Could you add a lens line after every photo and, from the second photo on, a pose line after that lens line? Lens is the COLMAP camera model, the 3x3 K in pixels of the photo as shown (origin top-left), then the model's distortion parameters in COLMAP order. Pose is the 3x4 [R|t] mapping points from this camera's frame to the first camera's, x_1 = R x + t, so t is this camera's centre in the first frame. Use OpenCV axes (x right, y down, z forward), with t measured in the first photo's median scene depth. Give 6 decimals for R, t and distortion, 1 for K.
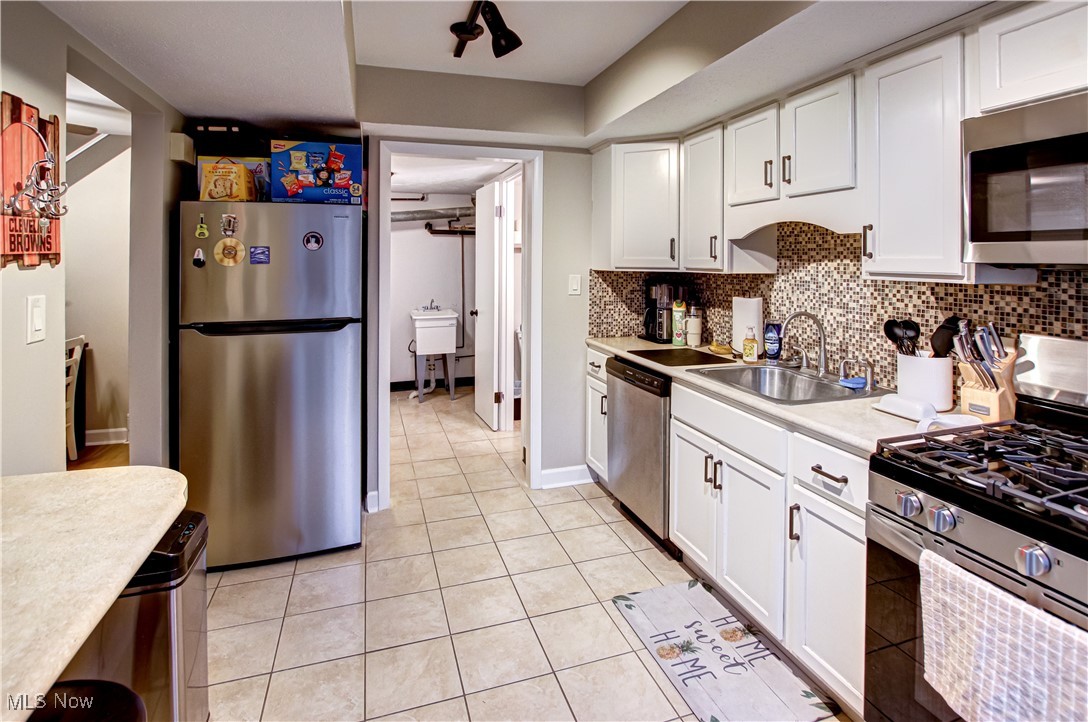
lens RADIAL K [[552.5, 0, 532.8], [0, 552.5, 221.9], [0, 0, 1]] dist [-0.020882, 0.001254]
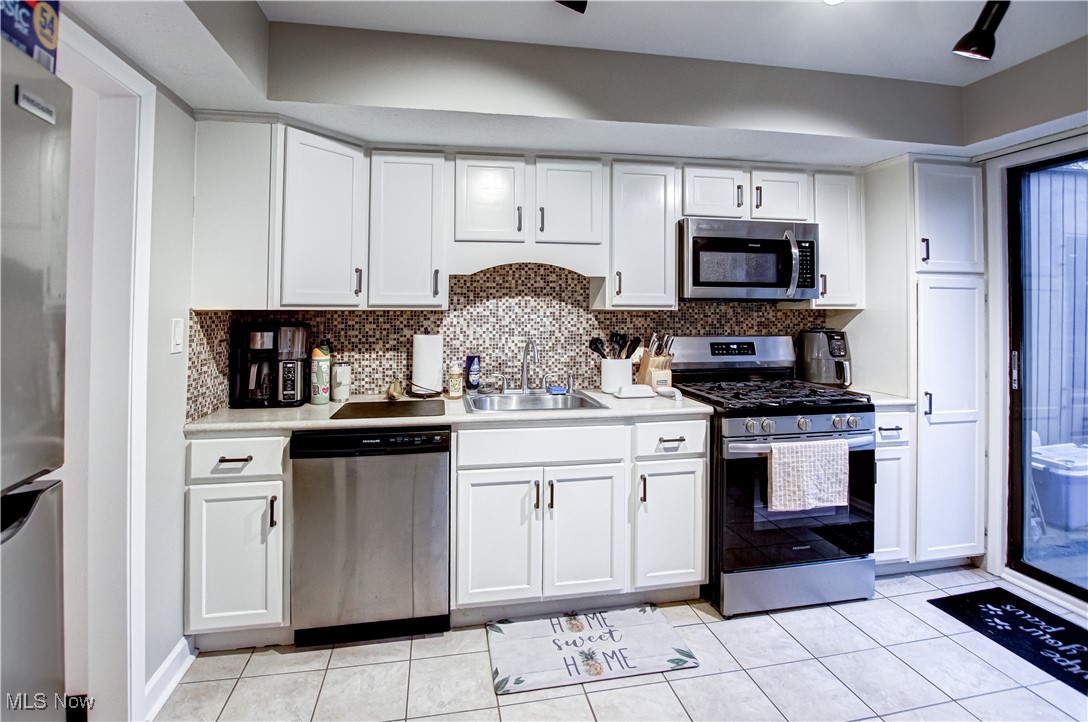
lens RADIAL K [[552.5, 0, 541.7], [0, 552.5, 276.9], [0, 0, 1]] dist [-0.020882, 0.001254]
pose [[0.093678, 0.049629, 0.994365, -0.720008], [-0.067685, 0.996764, -0.043372, 0.080667], [-0.993299, -0.063240, 0.096734, 0.896821]]
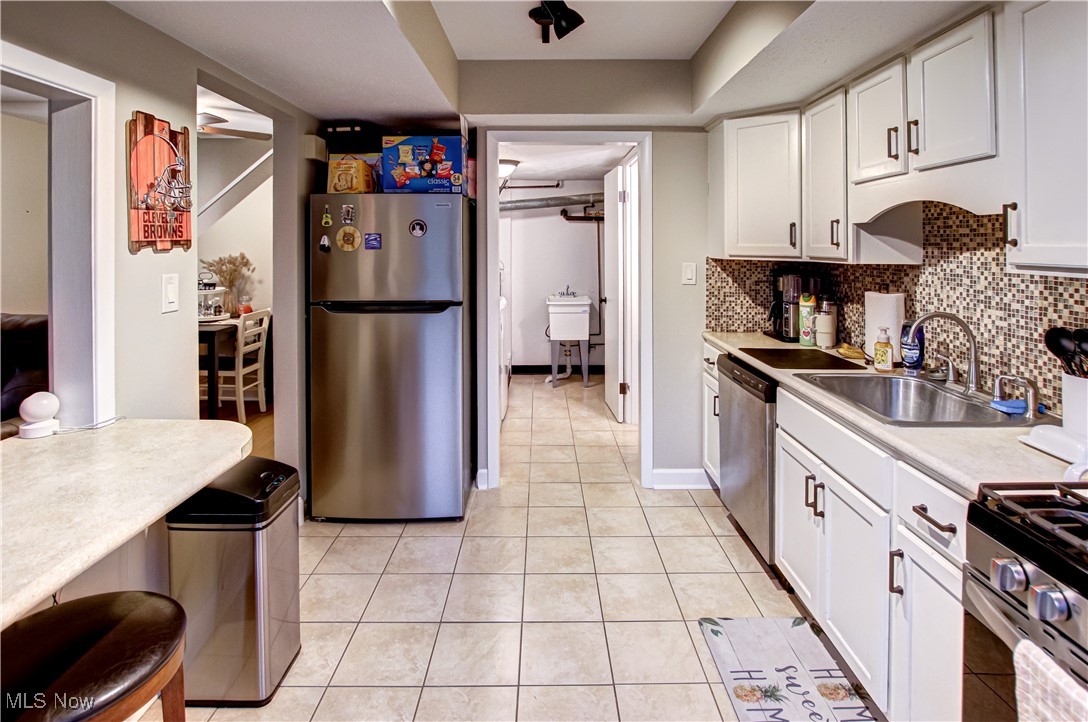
lens RADIAL K [[552.5, 0, 528.3], [0, 552.5, 205.1], [0, 0, 1]] dist [-0.020882, 0.001254]
pose [[0.950483, -0.018454, -0.310227, 0.170888], [0.016798, 0.999827, -0.008008, 0.001839], [0.310321, 0.002401, 0.950629, 0.048867]]
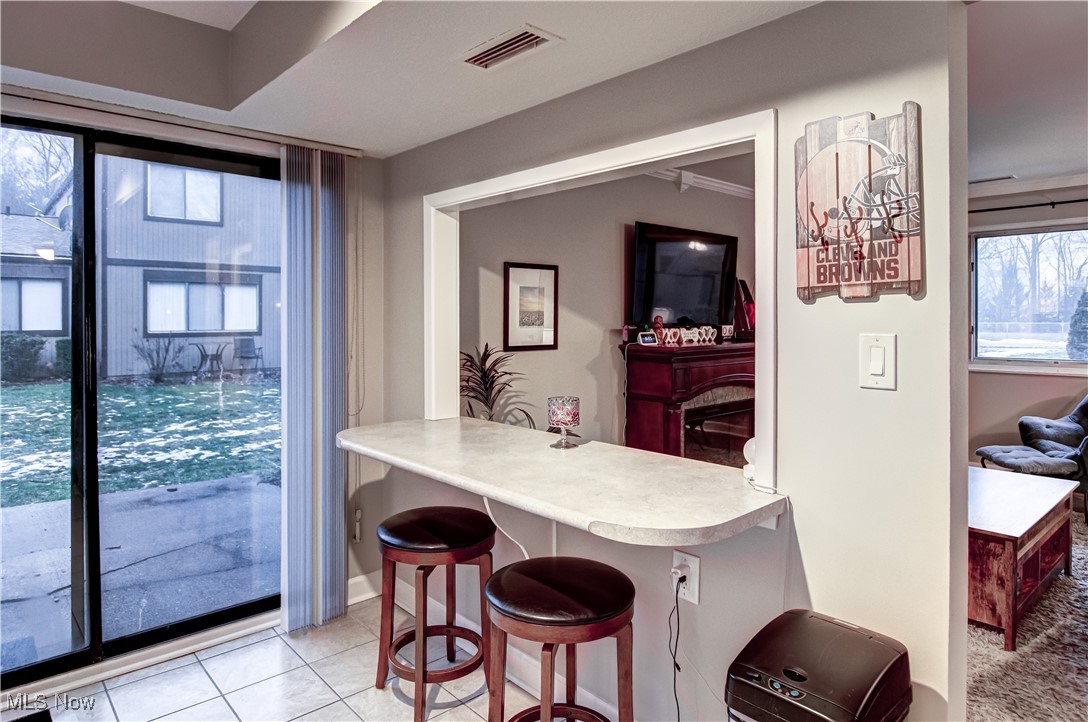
lens RADIAL K [[653.5, 0, 550.0], [0, 653.5, 317.0], [0, 0, 1]] dist [-0.015352, -0.005146]
pose [[-0.898499, 0.007980, -0.438903, -0.017649], [0.034589, 0.998013, -0.052662, 0.100535], [0.437611, -0.062498, -0.896990, 1.155940]]
